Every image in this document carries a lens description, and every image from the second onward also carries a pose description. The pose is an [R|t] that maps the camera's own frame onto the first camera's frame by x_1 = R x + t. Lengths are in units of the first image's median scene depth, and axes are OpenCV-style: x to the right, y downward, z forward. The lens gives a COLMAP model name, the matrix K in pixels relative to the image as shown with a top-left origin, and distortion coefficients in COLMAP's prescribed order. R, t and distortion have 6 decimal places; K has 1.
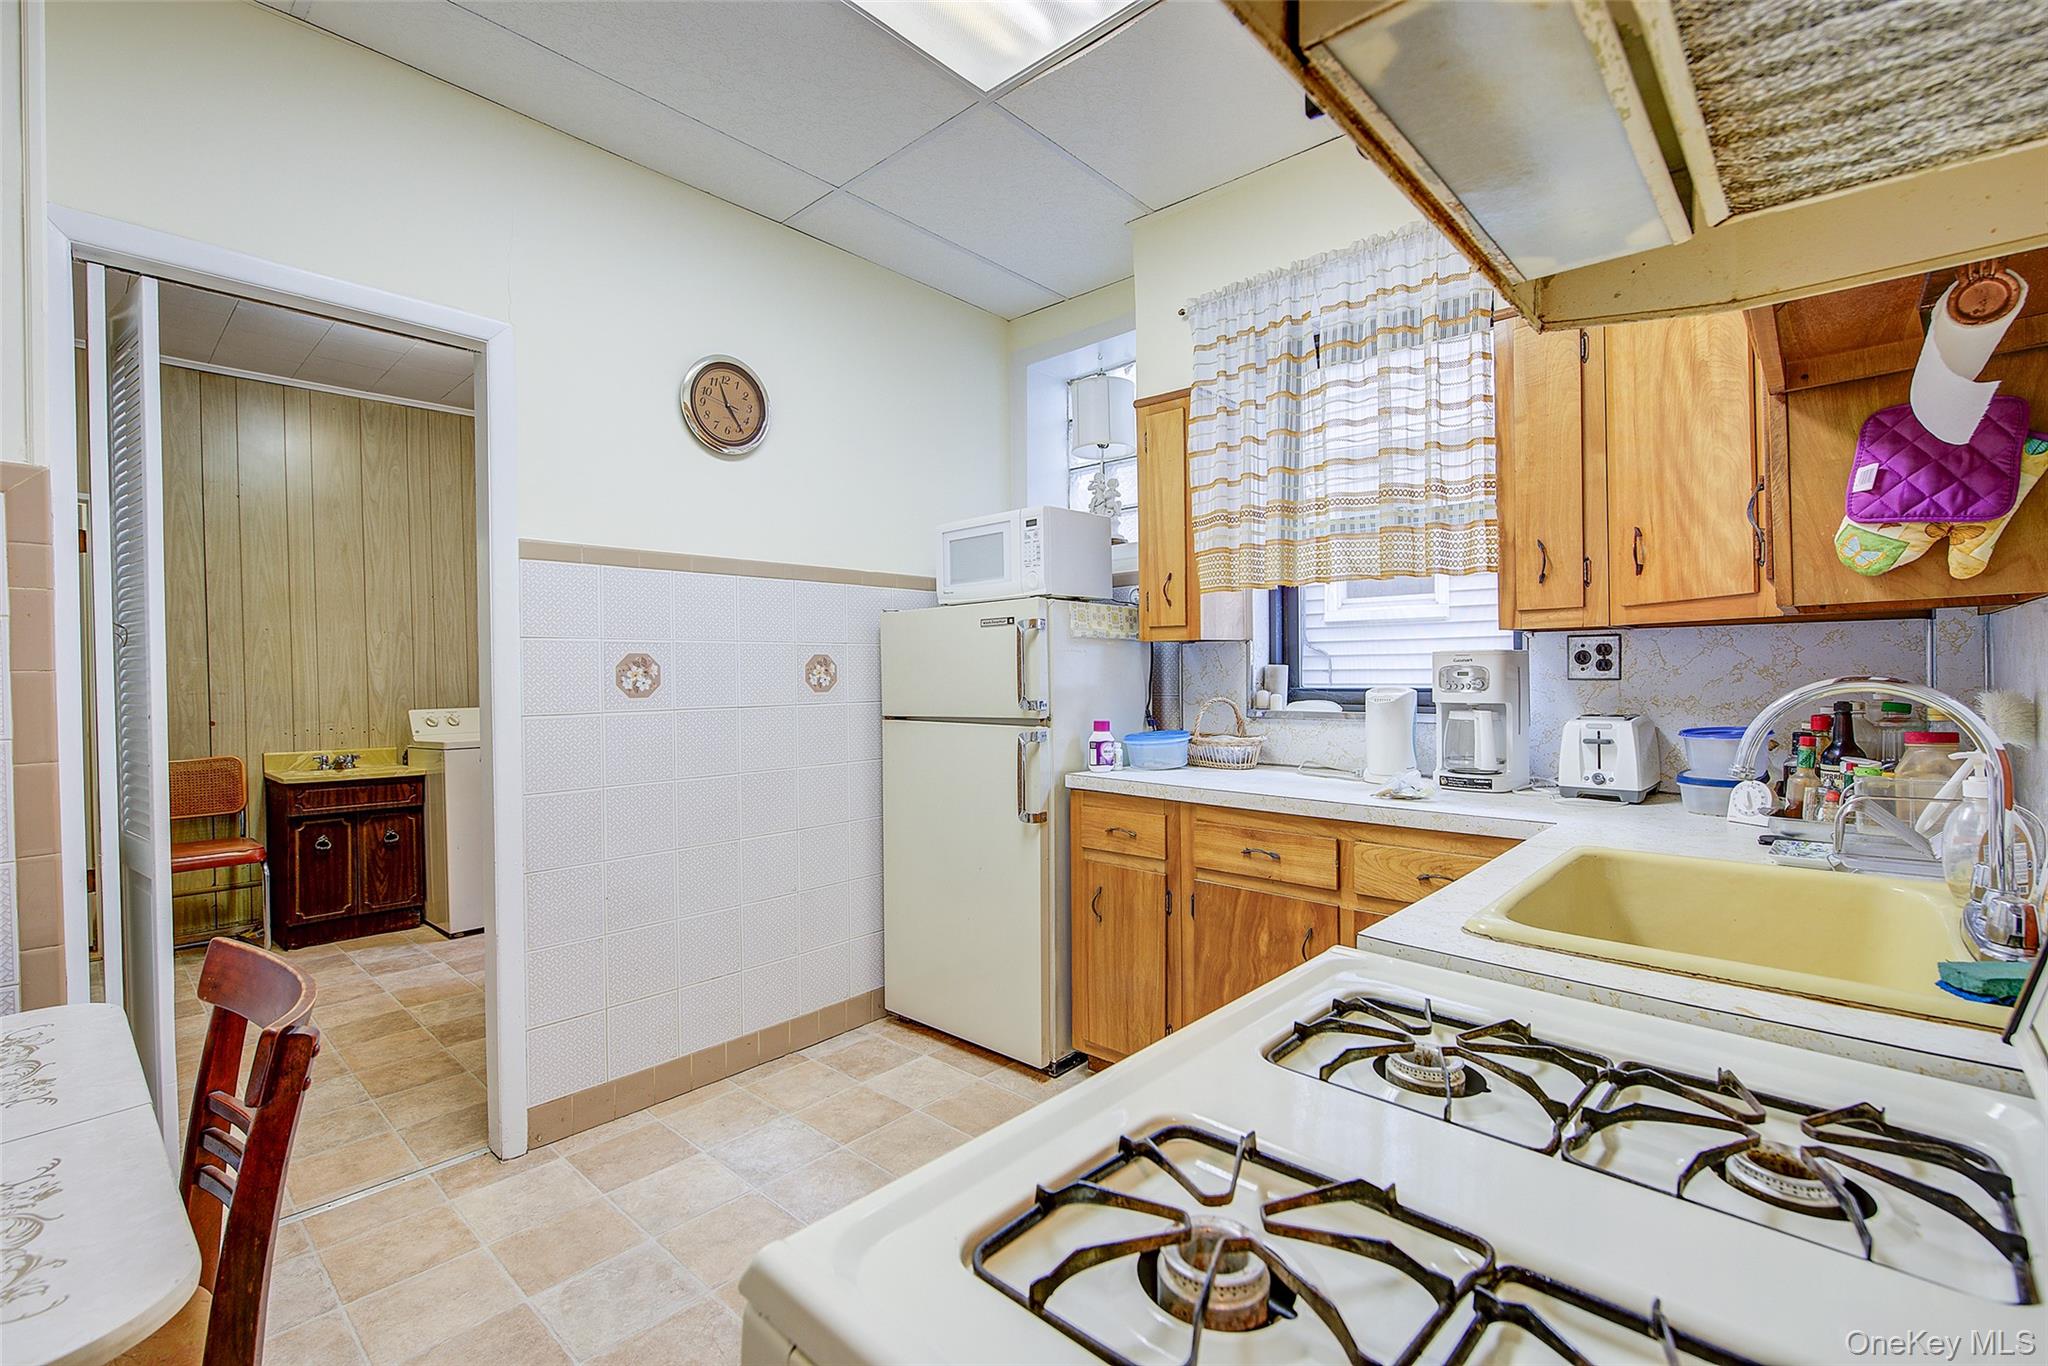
lens RADIAL K [[896.2, 0, 1024.0], [0, 896.2, 683.0], [0, 0, 1]] dist [0.000014, -0.002791]
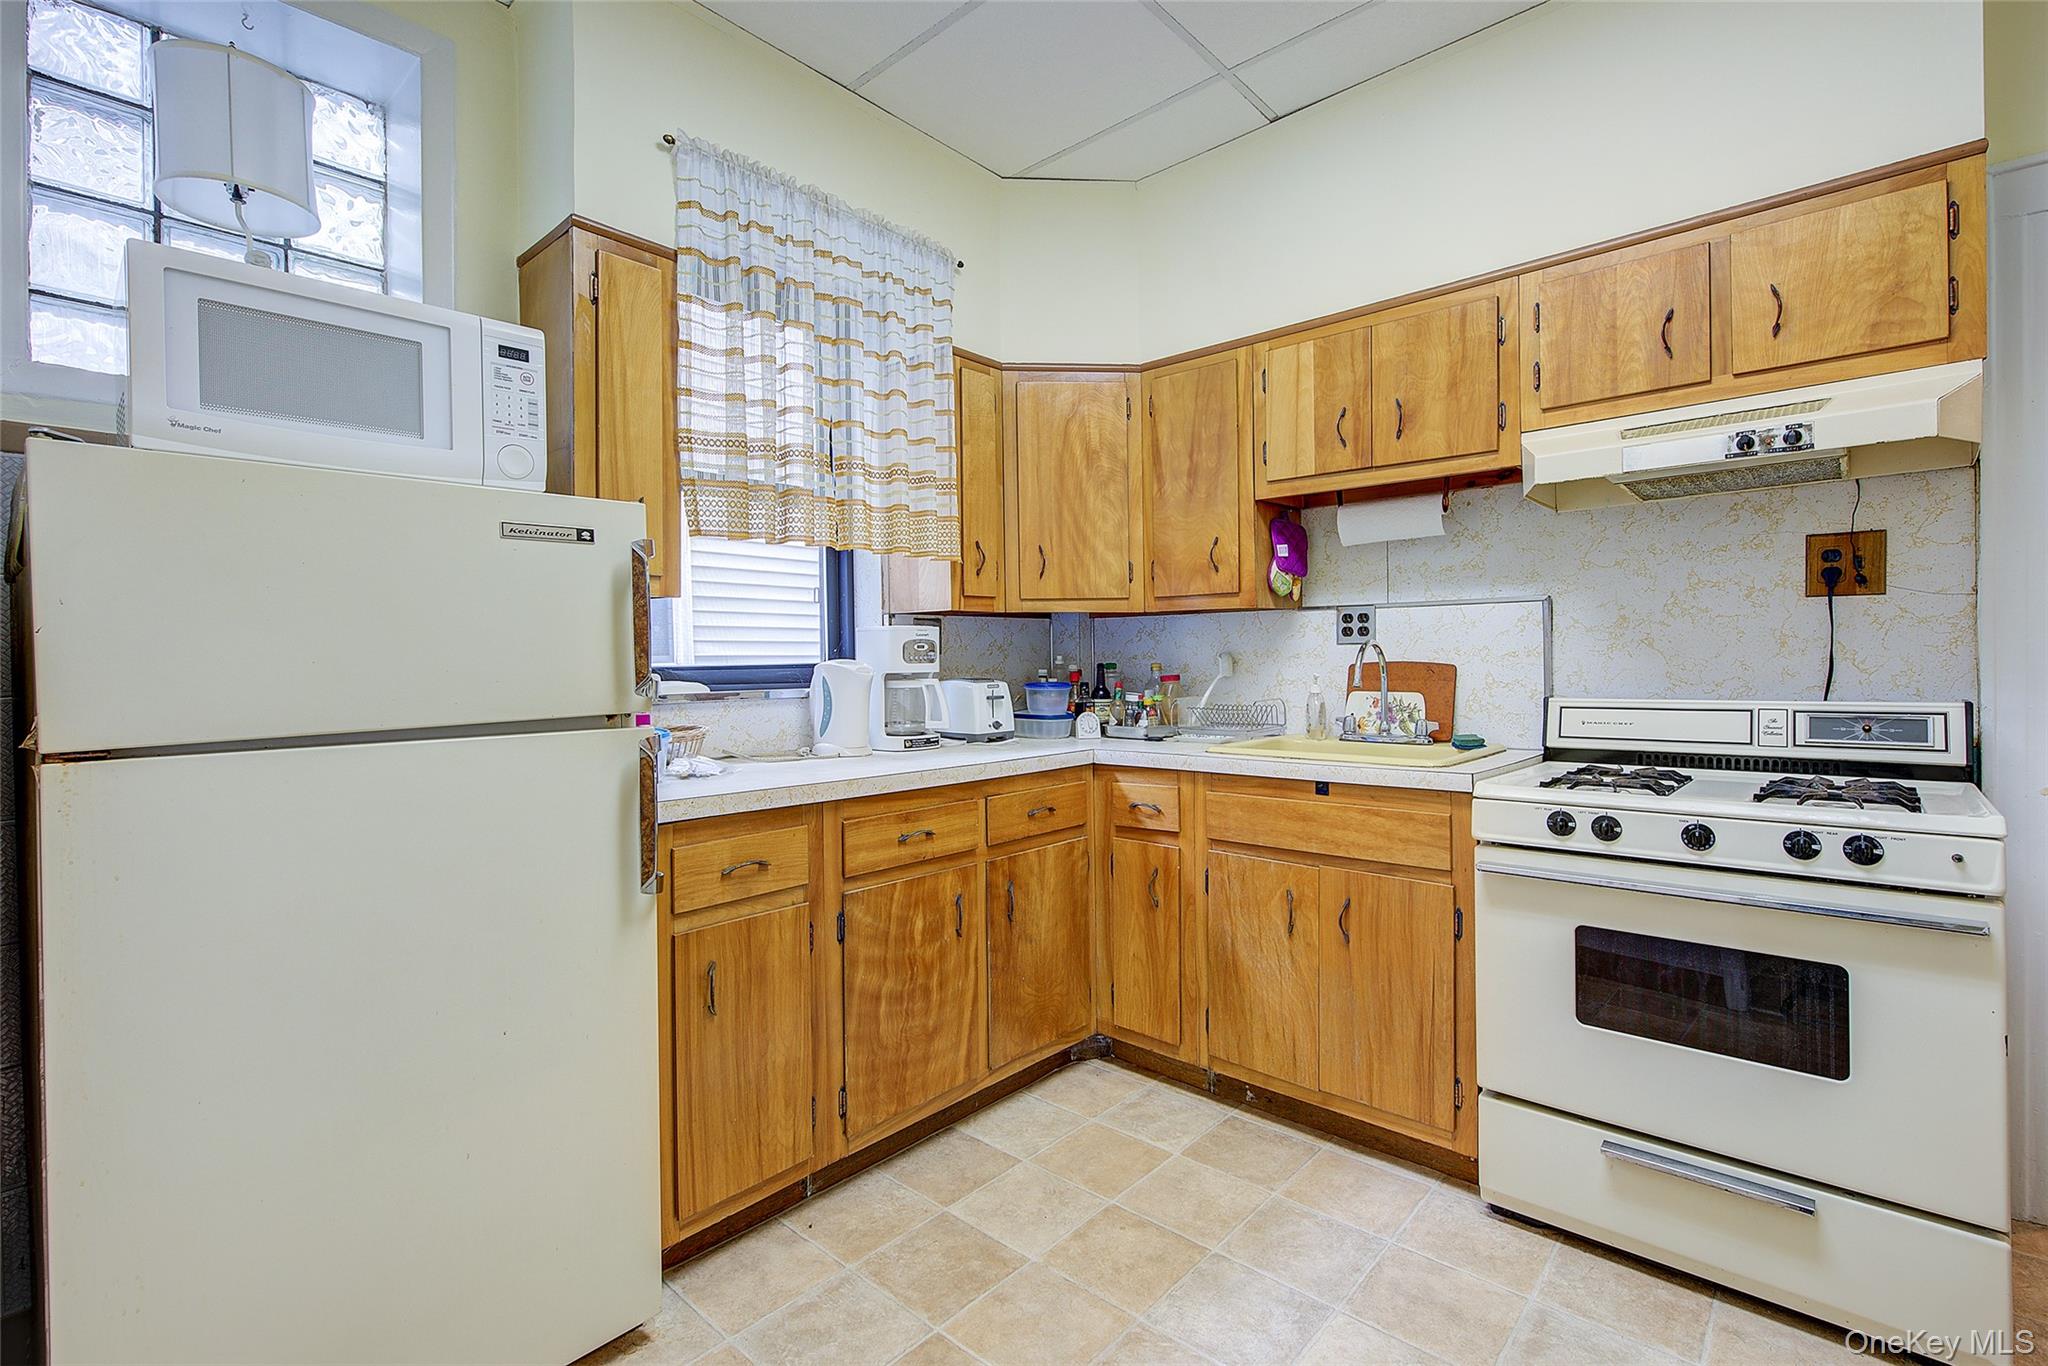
lens RADIAL K [[908.5, 0, 1031.9], [0, 908.5, 667.1], [0, 0, 1]] dist [0.000561, -0.003102]
pose [[-0.012057, -0.002099, 0.999925, -0.729709], [0.022149, 0.999752, 0.002366, 0.017538], [-0.999682, 0.022175, -0.012007, 0.958170]]
